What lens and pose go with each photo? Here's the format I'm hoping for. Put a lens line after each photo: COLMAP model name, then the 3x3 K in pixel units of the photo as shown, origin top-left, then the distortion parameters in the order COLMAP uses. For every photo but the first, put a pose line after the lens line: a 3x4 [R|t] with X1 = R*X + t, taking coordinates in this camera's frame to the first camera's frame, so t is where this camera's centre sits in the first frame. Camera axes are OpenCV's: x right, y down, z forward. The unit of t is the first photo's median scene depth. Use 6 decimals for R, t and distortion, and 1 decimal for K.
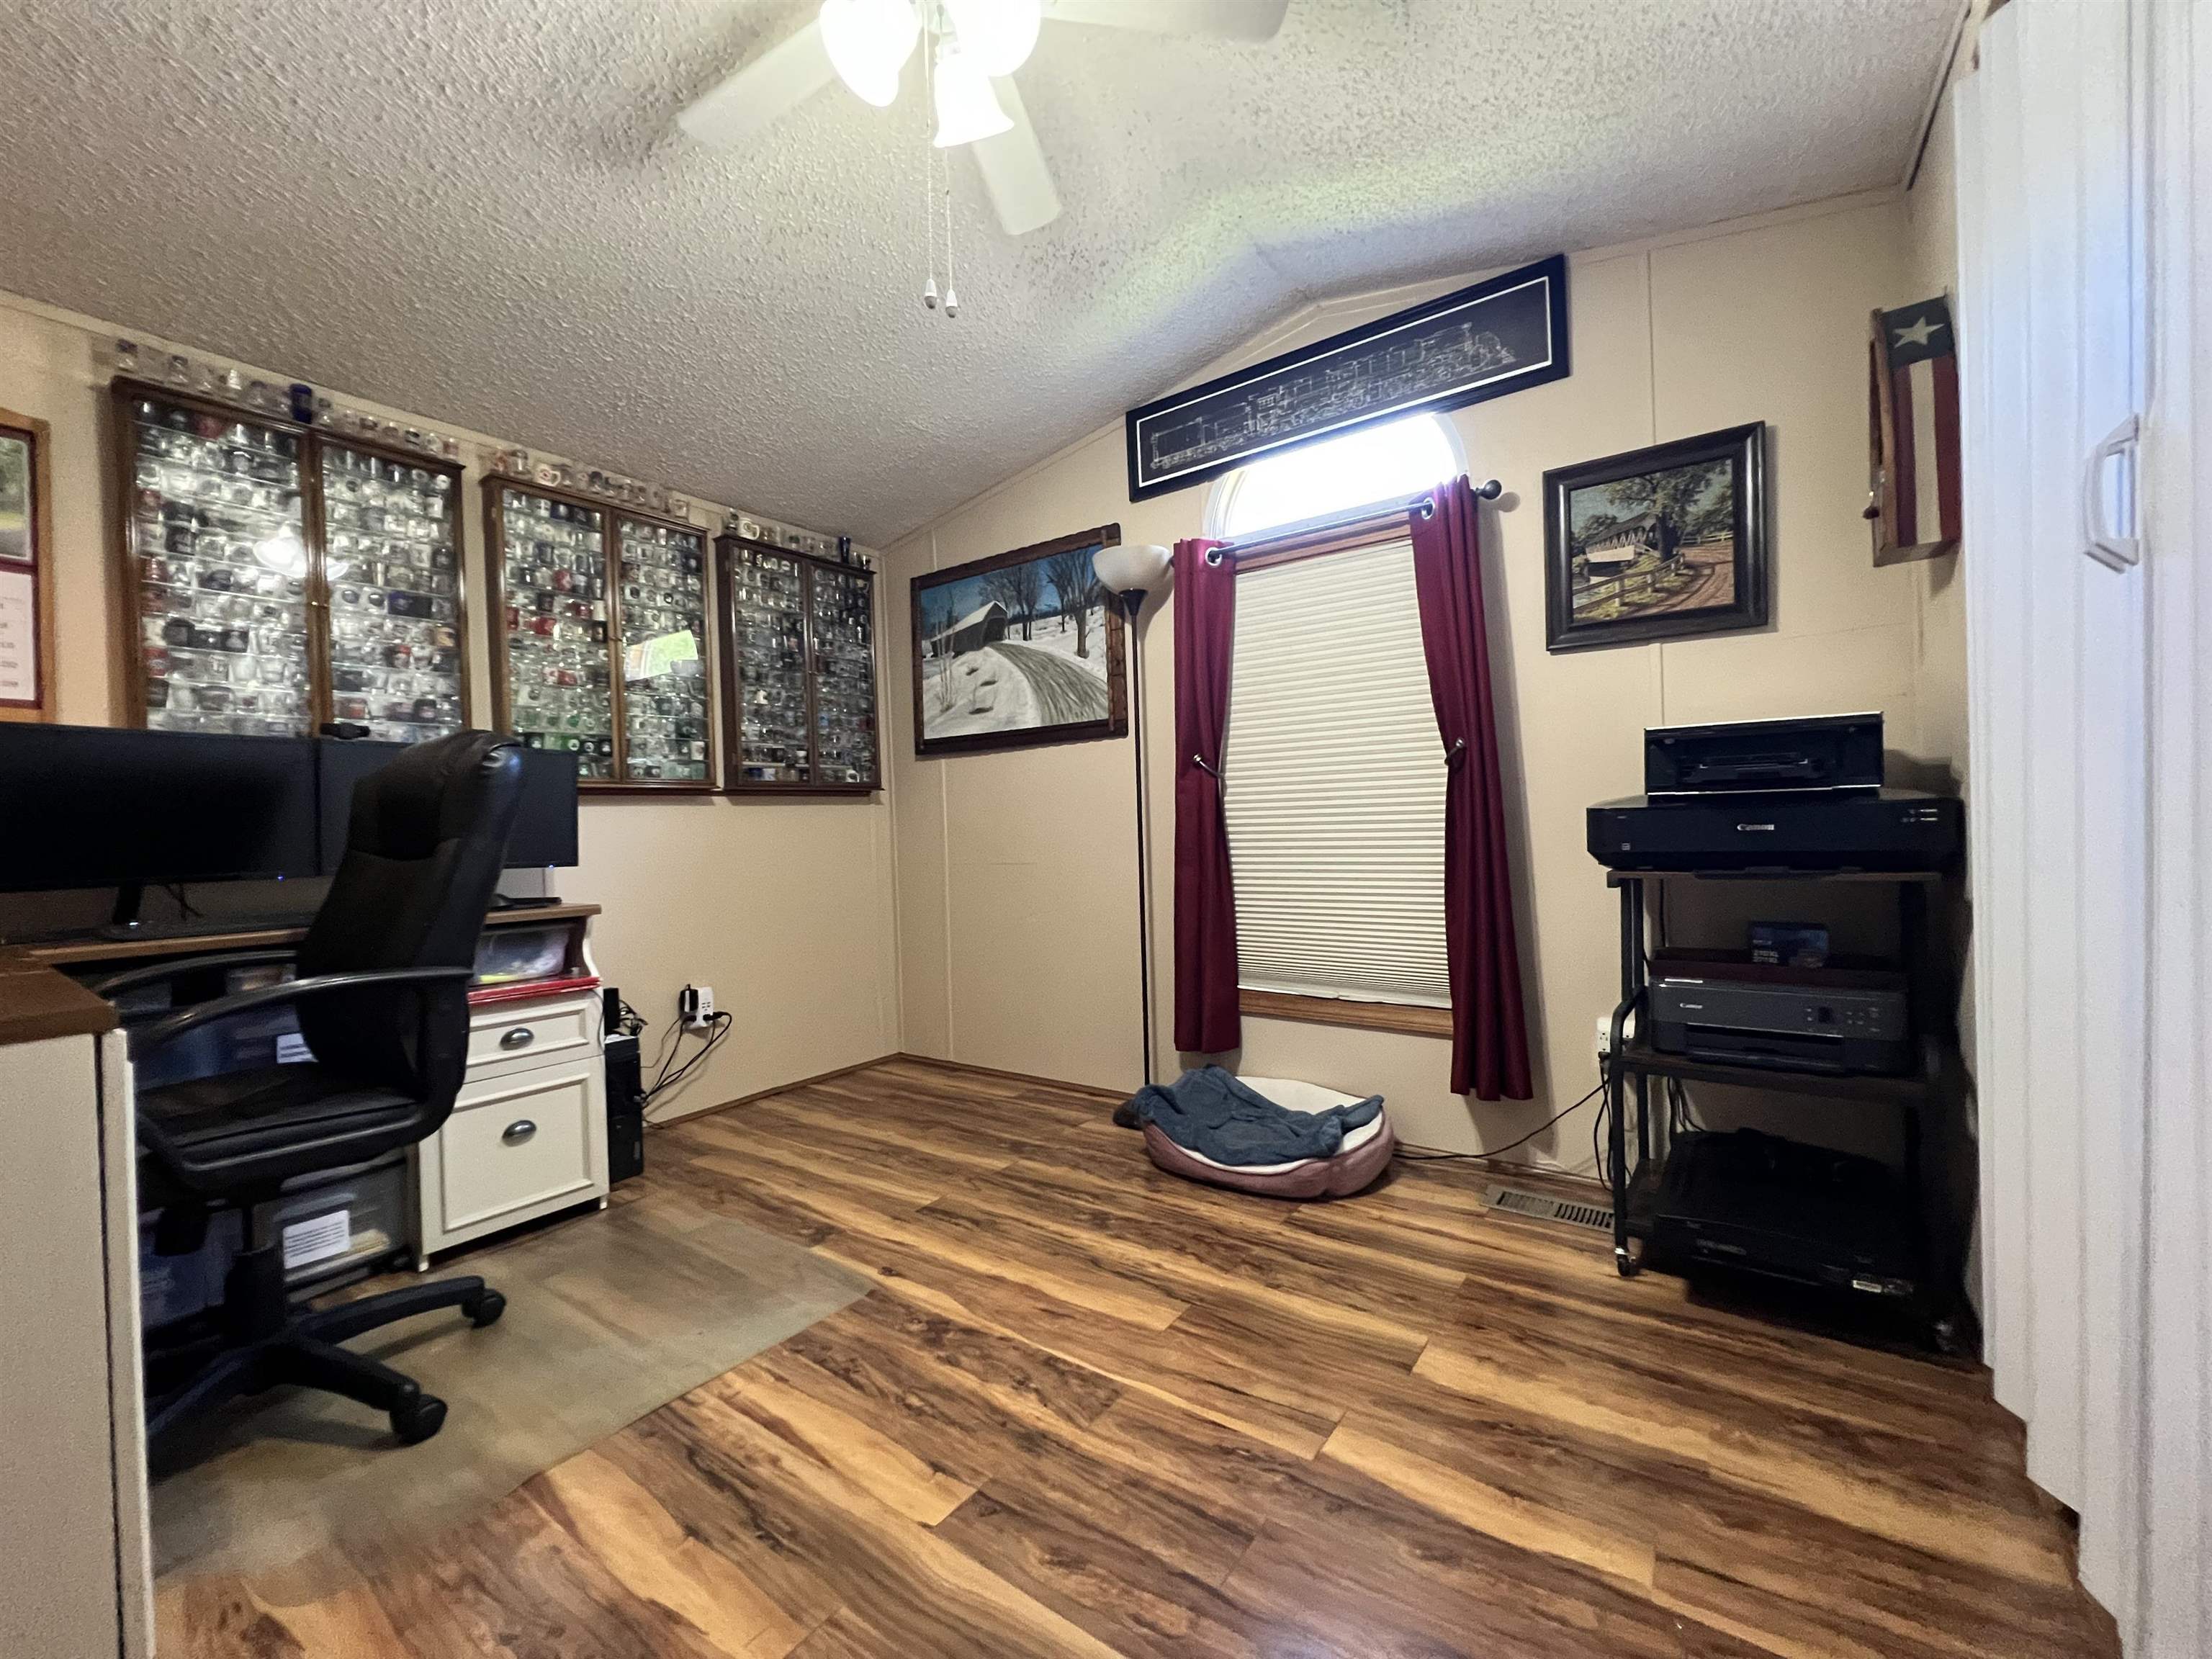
lens RADIAL K [[886.7, 0, 1107.9], [0, 886.7, 833.6], [0, 0, 1]] dist [-0.004207, 0.001124]
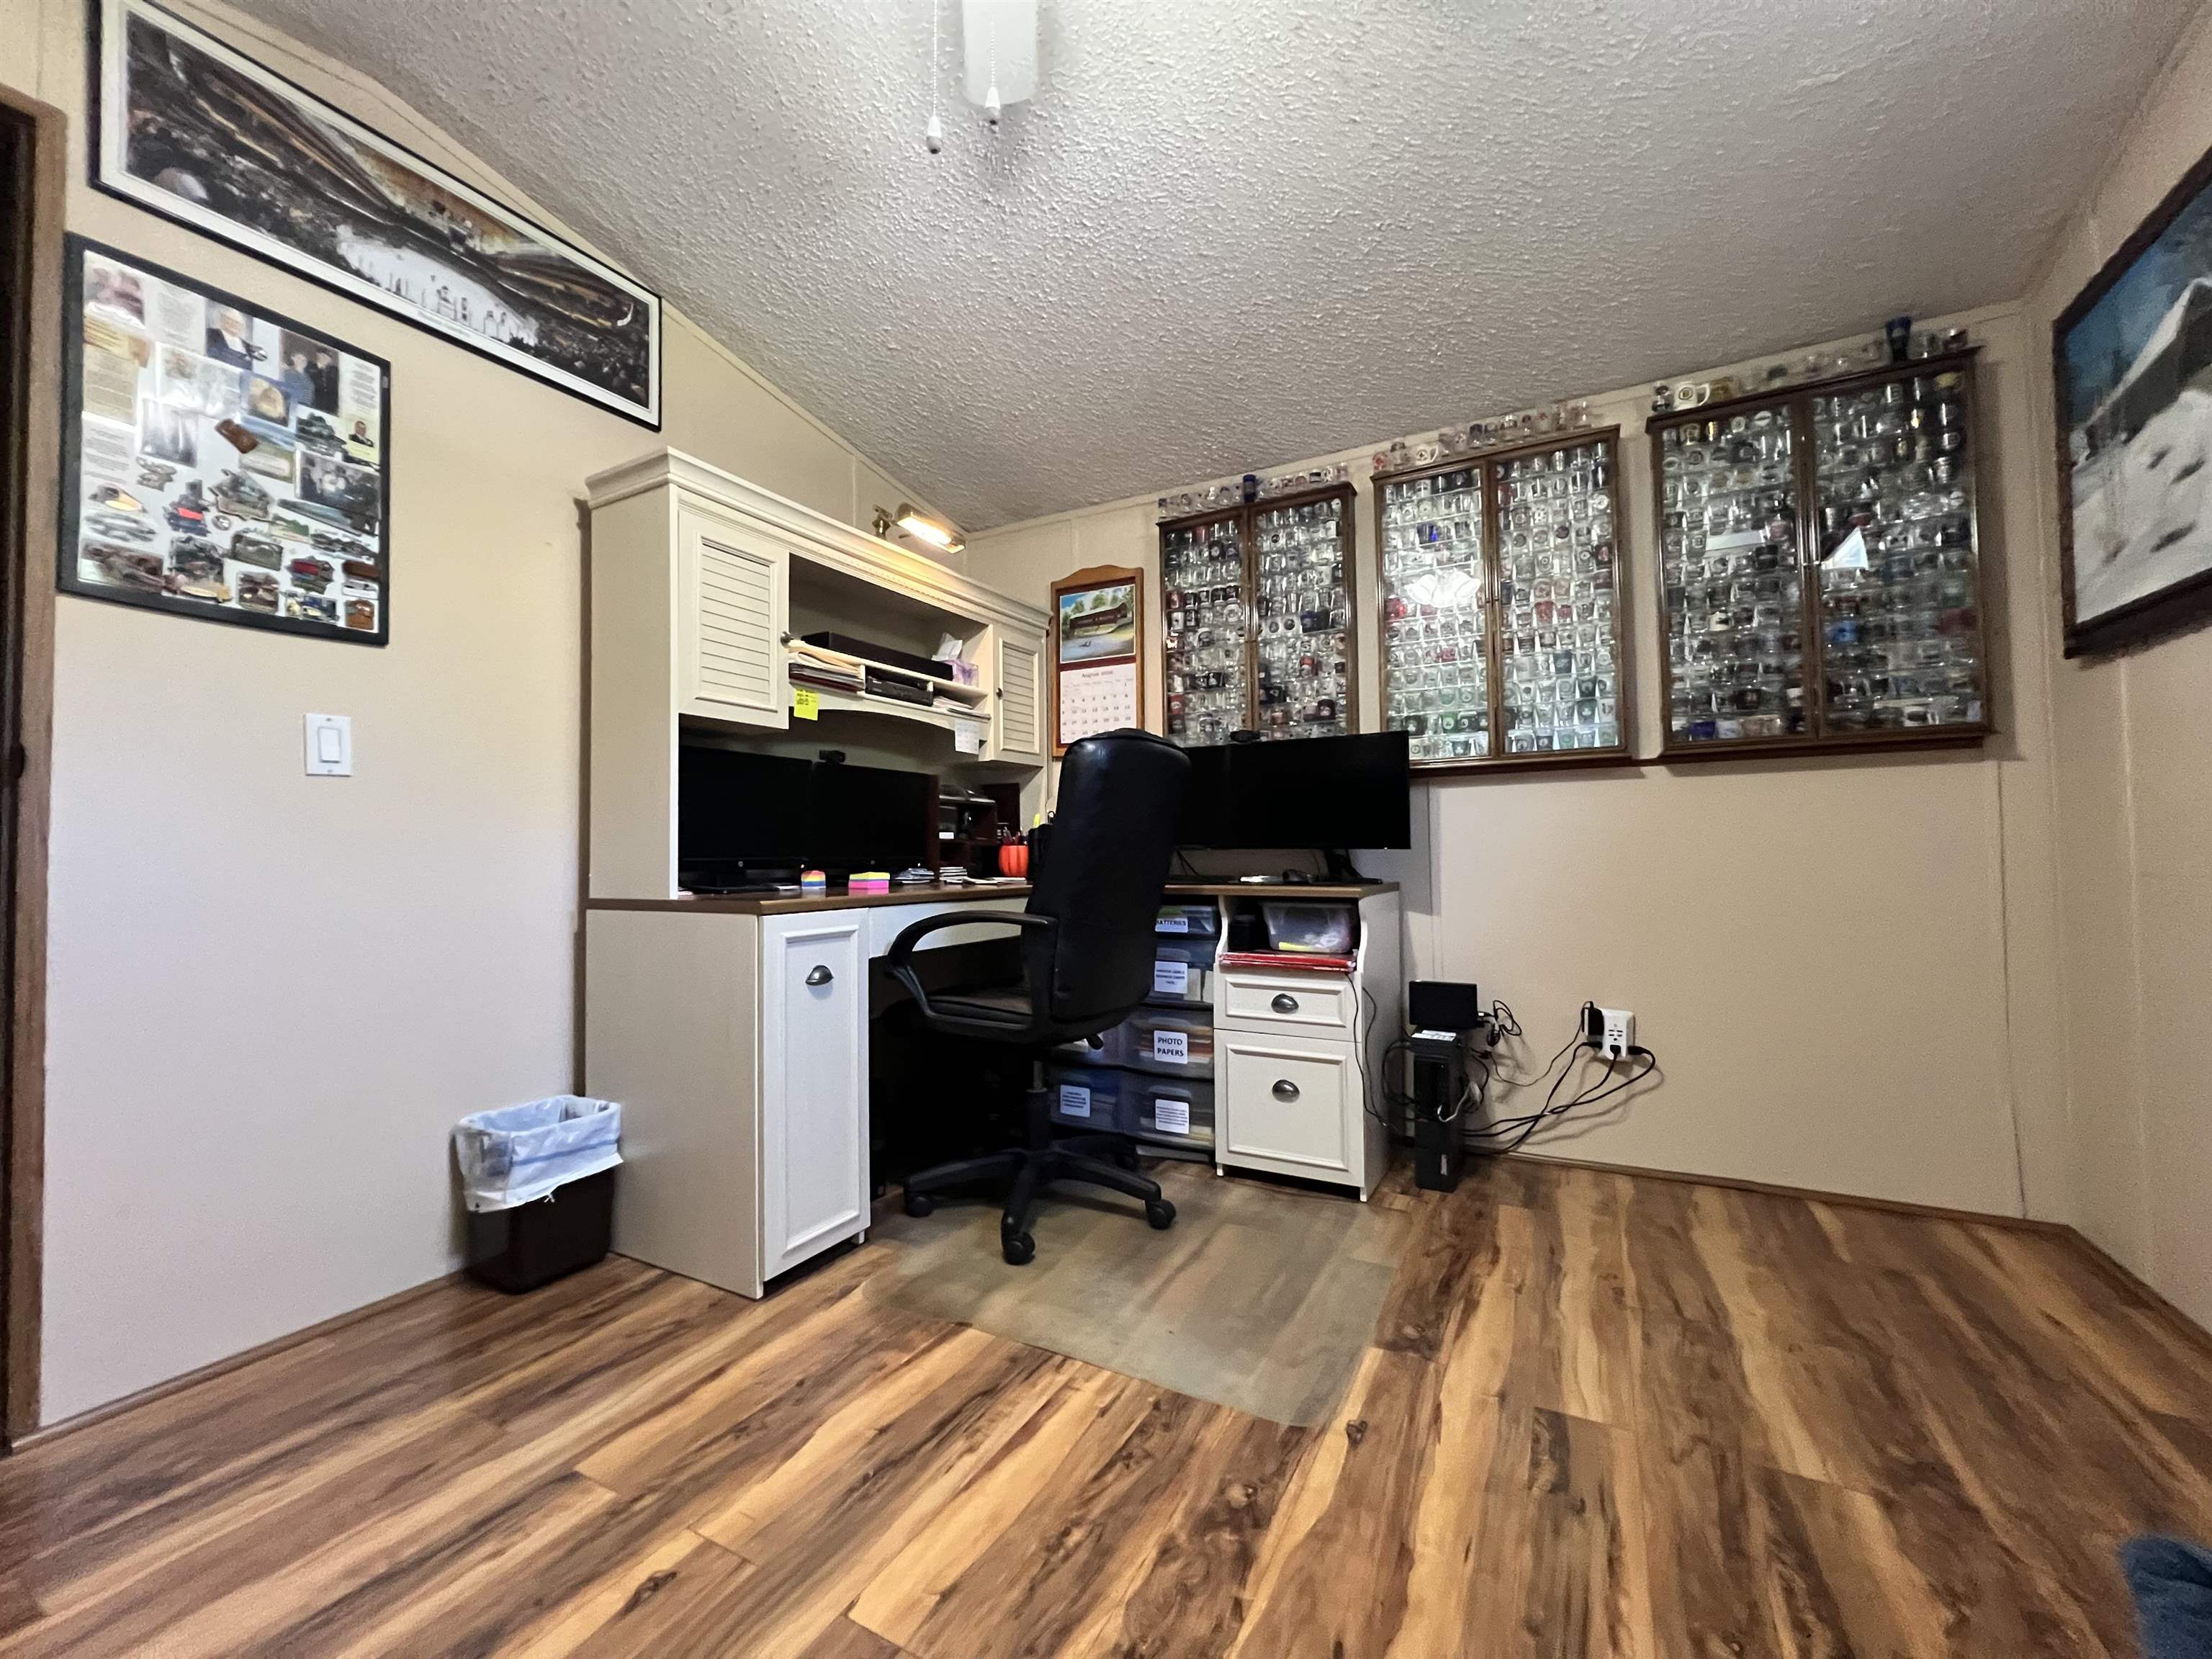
lens RADIAL K [[886.7, 0, 1109.0], [0, 886.7, 832.6], [0, 0, 1]] dist [-0.004207, 0.001124]
pose [[0.124602, 0.007561, -0.992178, 0.337857], [0.001383, 0.999969, 0.007794, 0.011111], [0.992206, -0.002344, 0.124588, 0.573233]]
